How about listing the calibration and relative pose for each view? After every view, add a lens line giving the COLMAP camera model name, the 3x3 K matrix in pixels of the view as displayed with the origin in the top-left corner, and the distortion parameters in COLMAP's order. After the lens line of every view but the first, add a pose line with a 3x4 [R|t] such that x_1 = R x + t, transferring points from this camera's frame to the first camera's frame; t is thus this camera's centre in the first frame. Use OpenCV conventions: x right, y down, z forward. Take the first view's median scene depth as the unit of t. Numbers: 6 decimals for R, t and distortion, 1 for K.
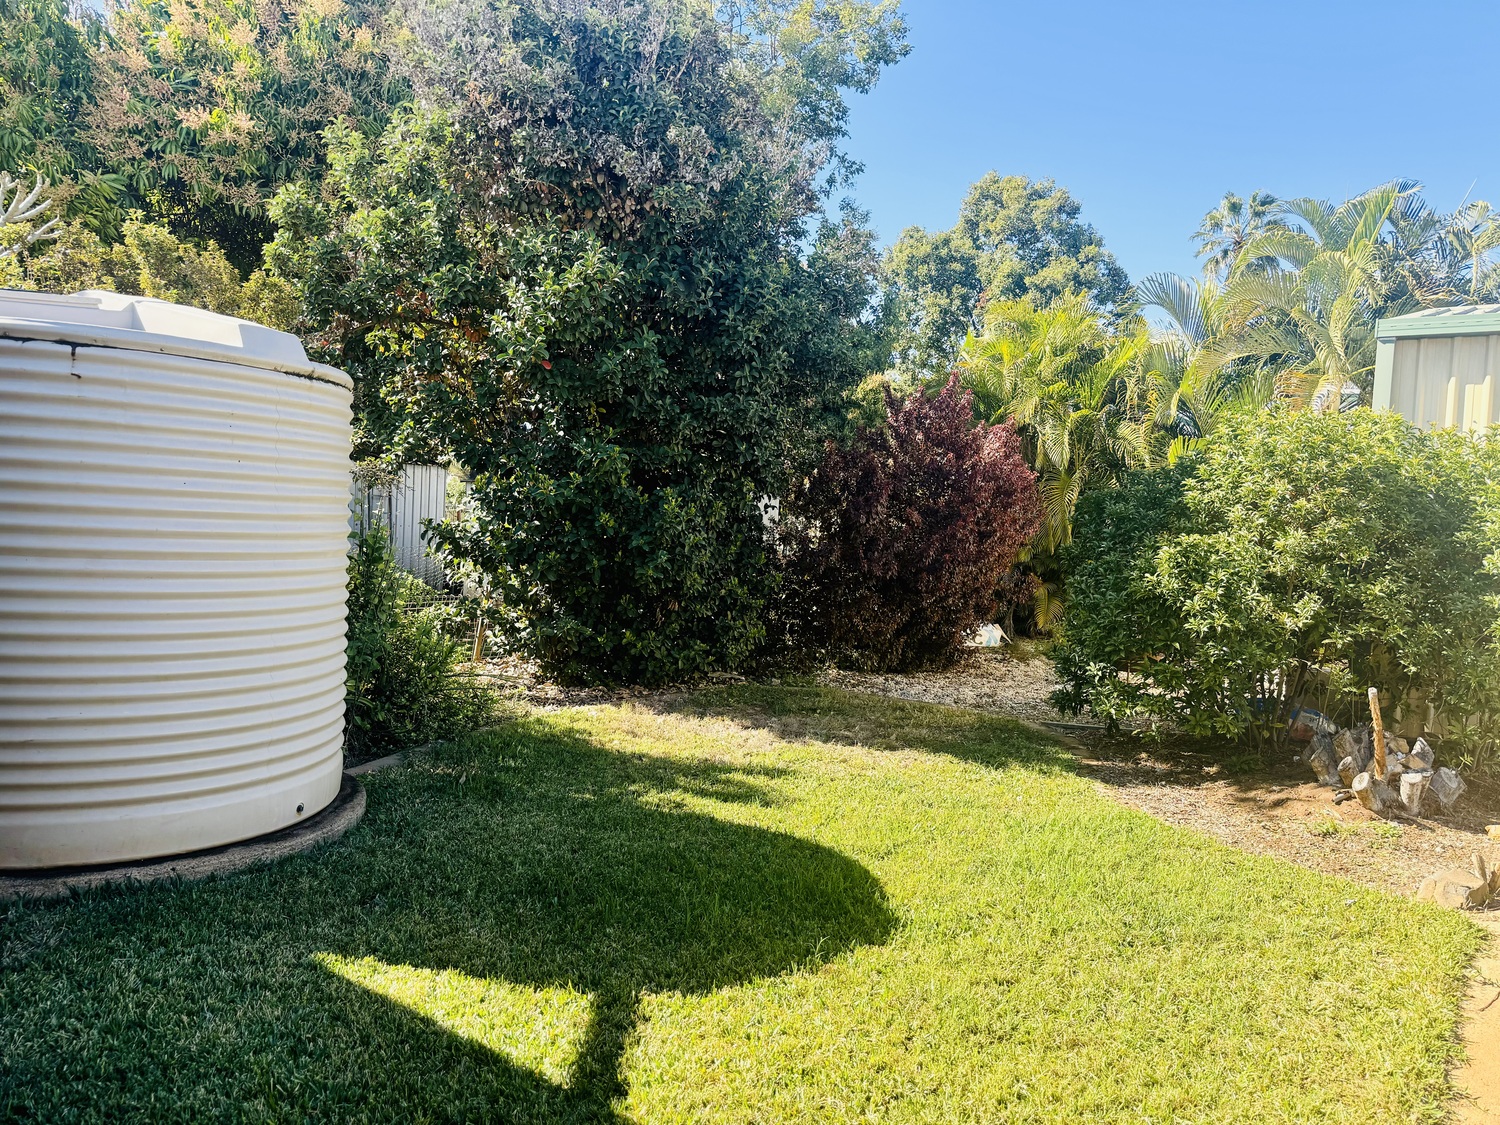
lens RADIAL K [[1061.2, 0, 755.4], [0, 1061.2, 558.4], [0, 0, 1]] dist [0.089838, -0.130210]
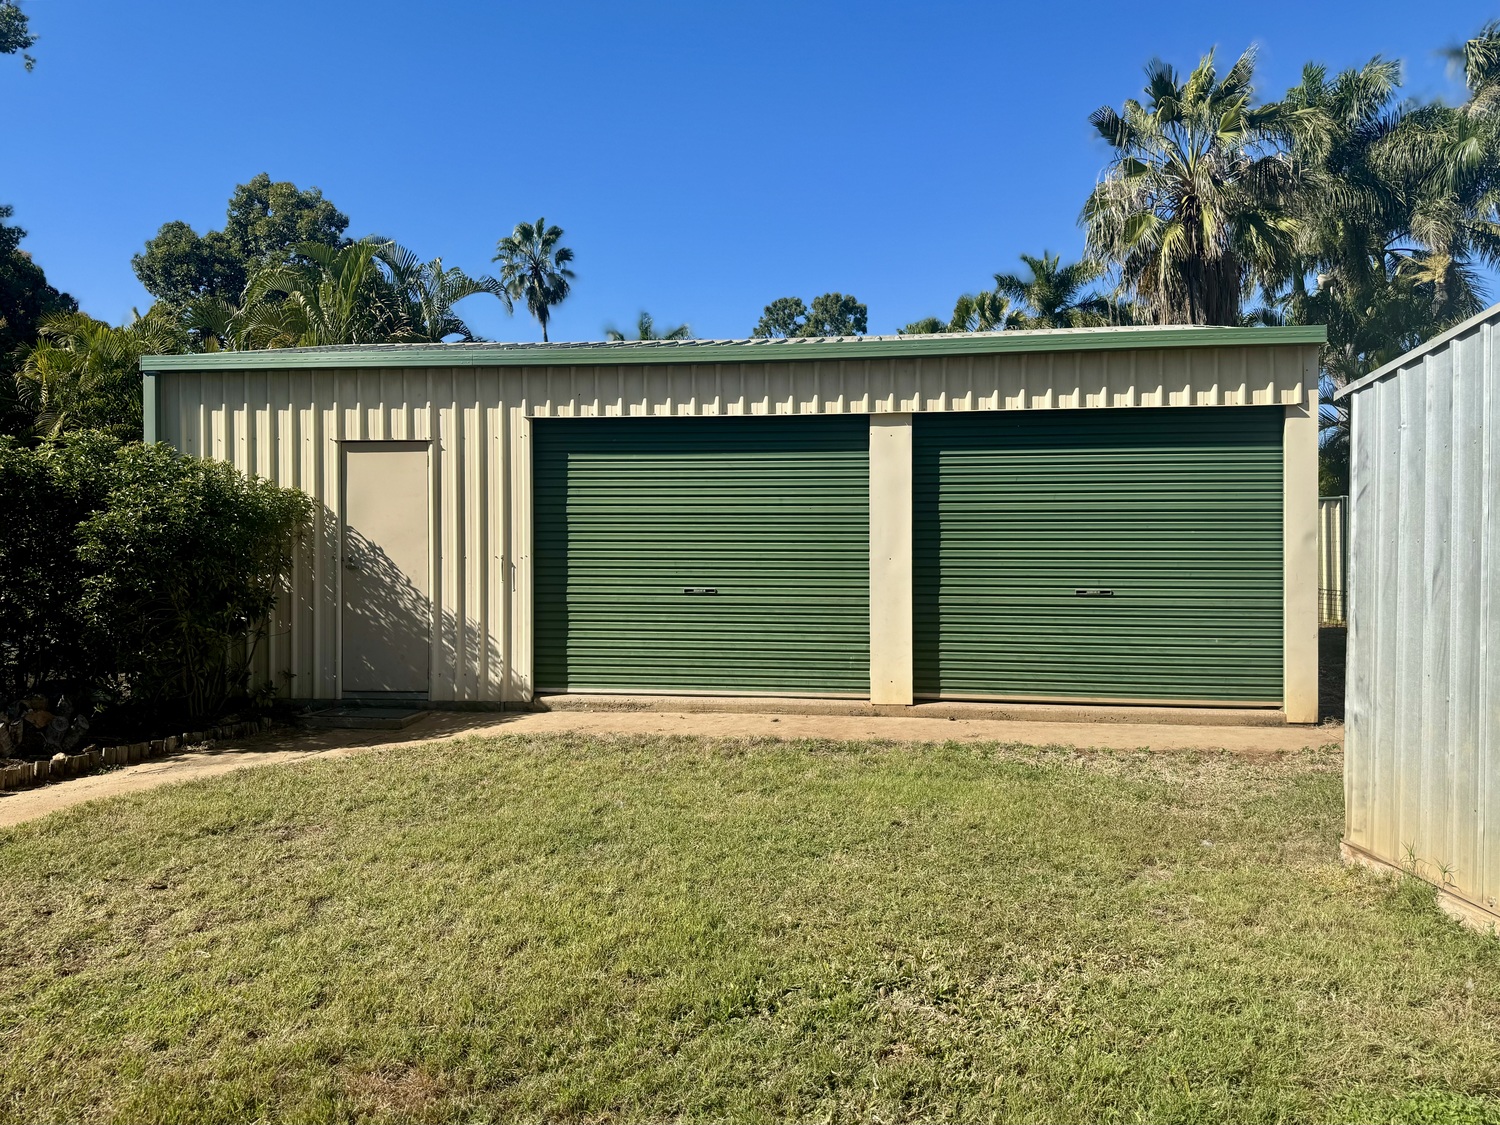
lens RADIAL K [[1061.2, 0, 755.4], [0, 1061.2, 558.4], [0, 0, 1]] dist [0.089838, -0.130210]
pose [[0.865396, -0.062987, 0.497115, 0.592808], [0.065453, 0.997778, 0.012480, 0.035719], [-0.496796, 0.021738, 0.867595, -0.409347]]
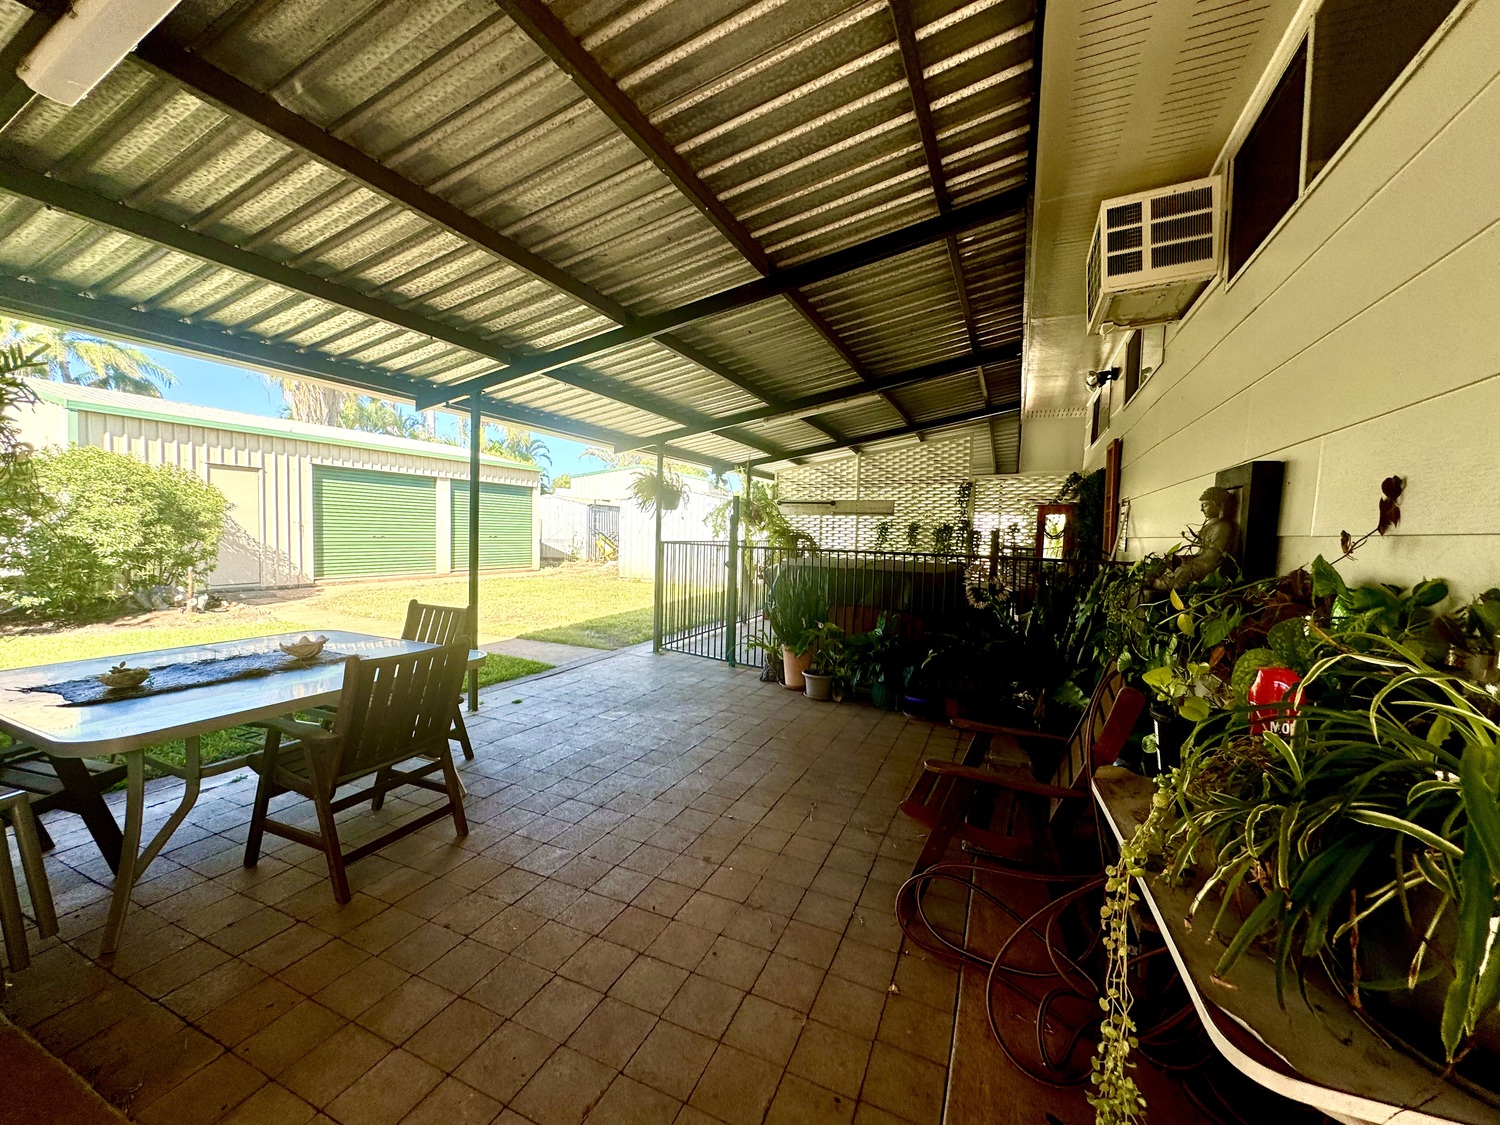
lens RADIAL K [[595.5, 0, 749.5], [0, 595.5, 558.6], [0, 0, 1]] dist [0.000126, -0.000358]
pose [[-0.214569, -0.105402, 0.971005, -0.882358], [0.001694, 0.994118, 0.108285, -0.043623], [-0.976707, 0.024879, -0.213129, -0.026177]]
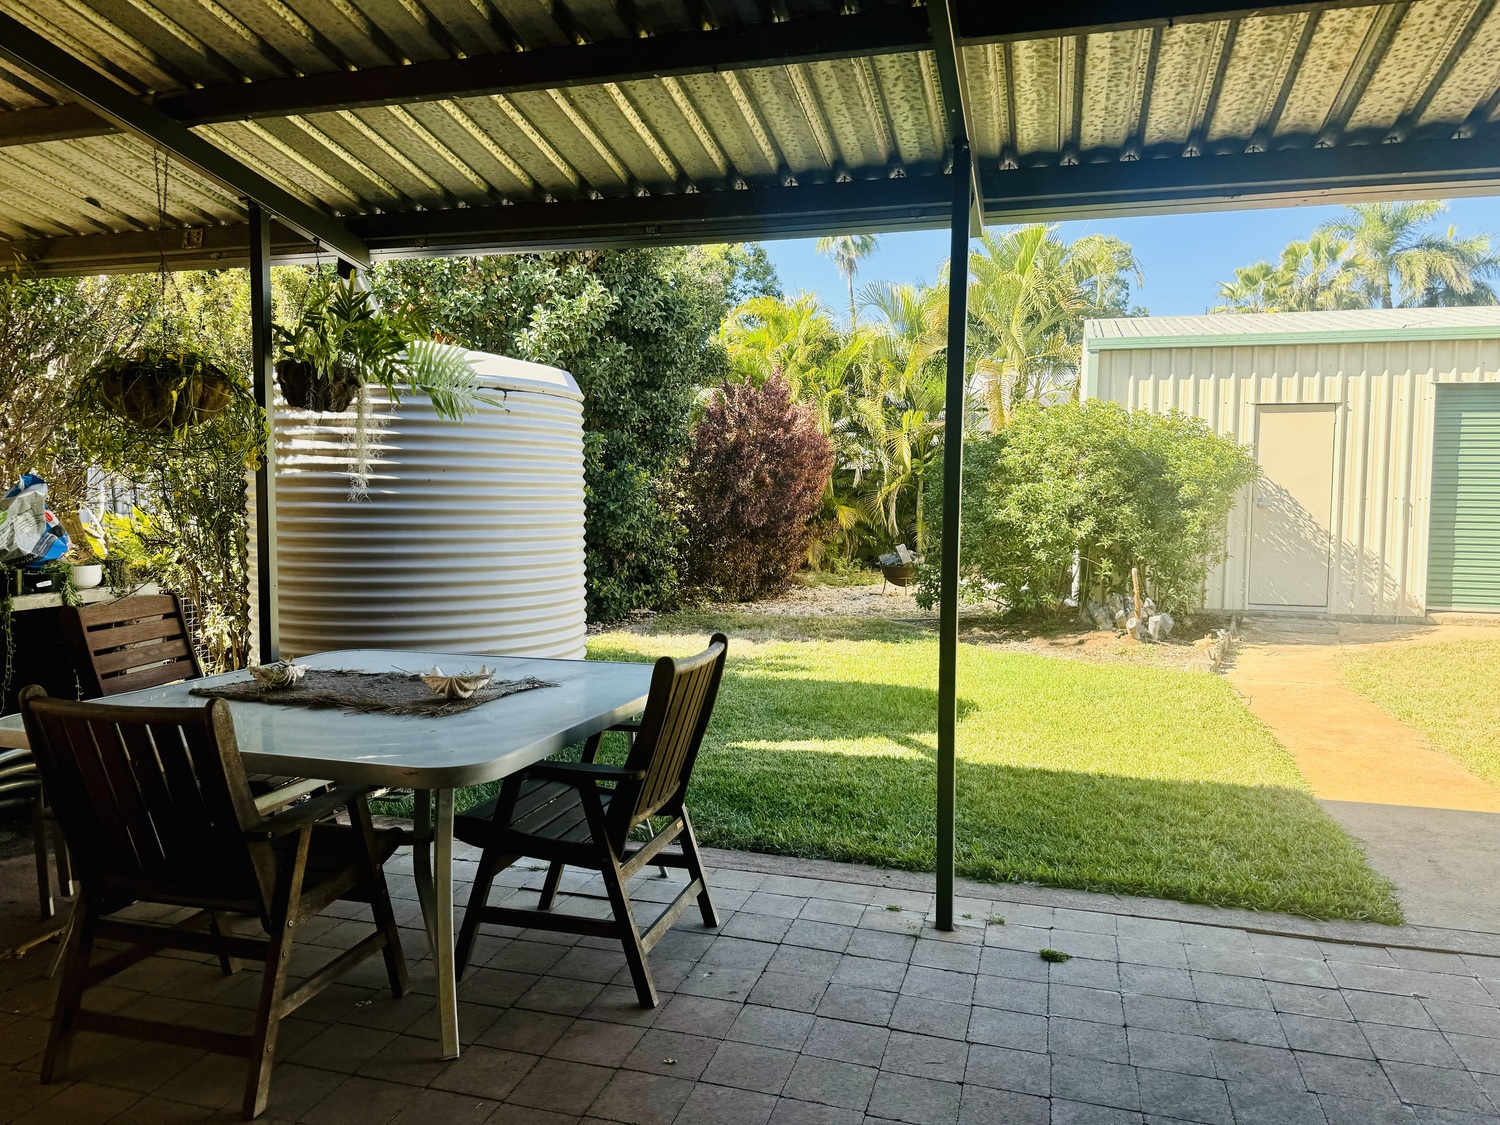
lens RADIAL K [[1061.2, 0, 755.4], [0, 1061.2, 558.4], [0, 0, 1]] dist [0.089838, -0.130210]
pose [[0.933277, -0.067503, 0.352758, -0.453340], [0.053731, 0.997367, 0.048701, -0.008312], [-0.355117, -0.026498, 0.934446, -0.289835]]
